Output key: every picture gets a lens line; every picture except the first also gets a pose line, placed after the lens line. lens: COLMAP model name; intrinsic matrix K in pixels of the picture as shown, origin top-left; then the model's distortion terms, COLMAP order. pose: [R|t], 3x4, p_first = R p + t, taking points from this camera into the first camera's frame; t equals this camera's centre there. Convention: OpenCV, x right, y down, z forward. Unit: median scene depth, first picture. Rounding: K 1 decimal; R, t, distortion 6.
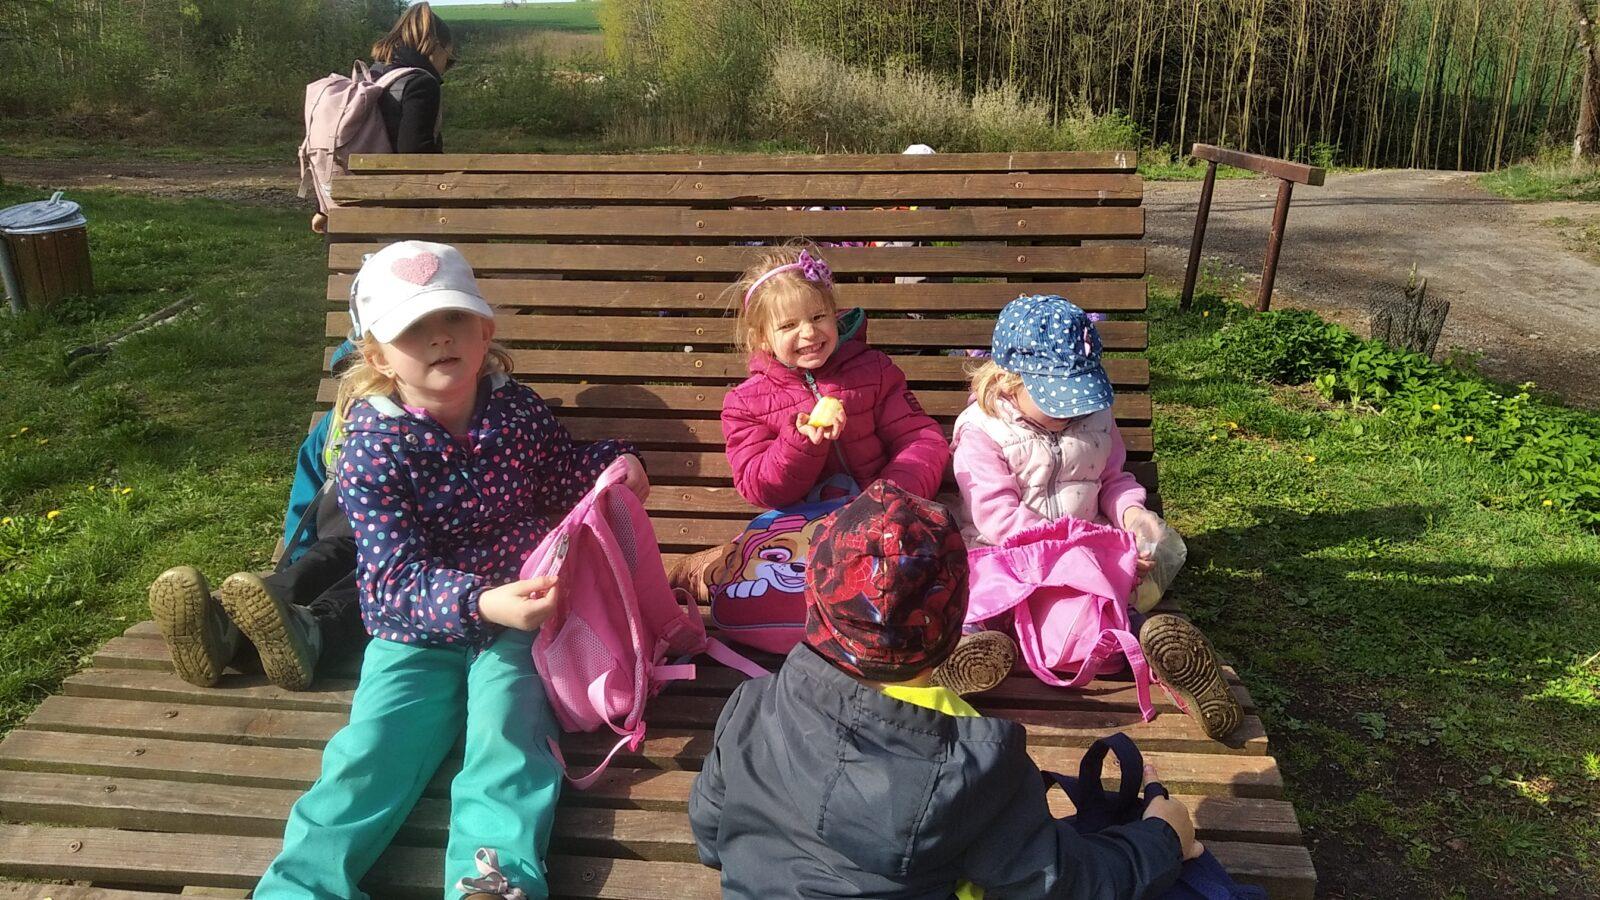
lens RADIAL K [[1210.7, 0, 797.3], [0, 1210.7, 445.8], [0, 0, 1]] dist [0.041728, -0.041127]
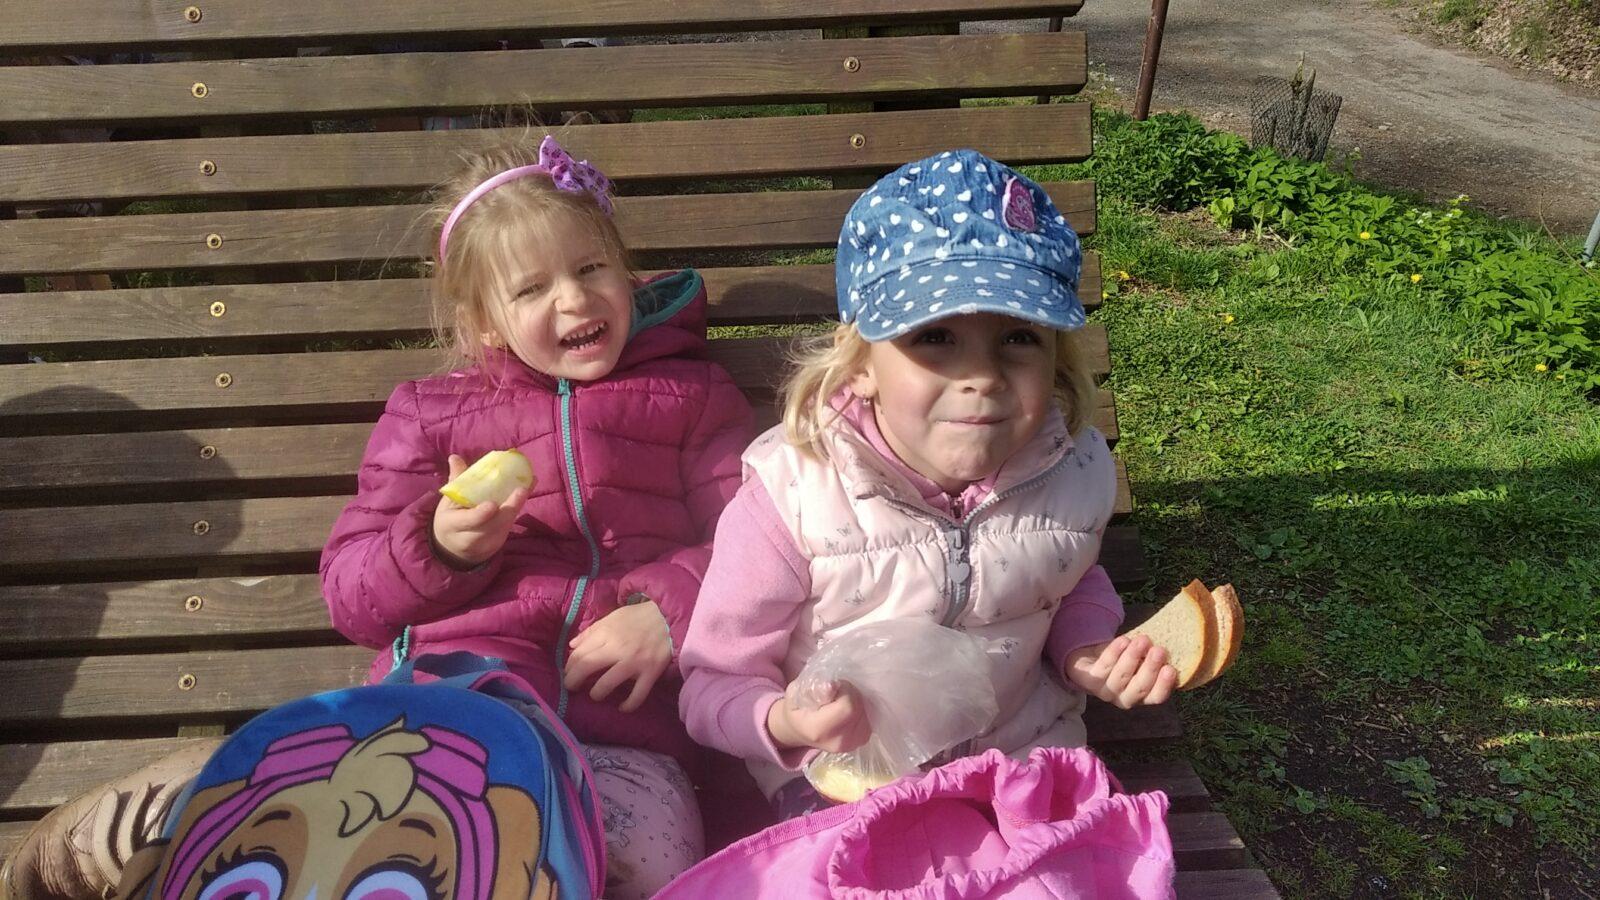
lens RADIAL K [[1210.7, 0, 783.8], [0, 1210.7, 460.3], [0, 0, 1]] dist [0.041728, -0.041127]
pose [[0.990597, -0.077841, 0.112505, 0.036828], [0.059353, 0.985457, 0.159222, -0.030944], [-0.123263, -0.151047, 0.980811, 0.202288]]
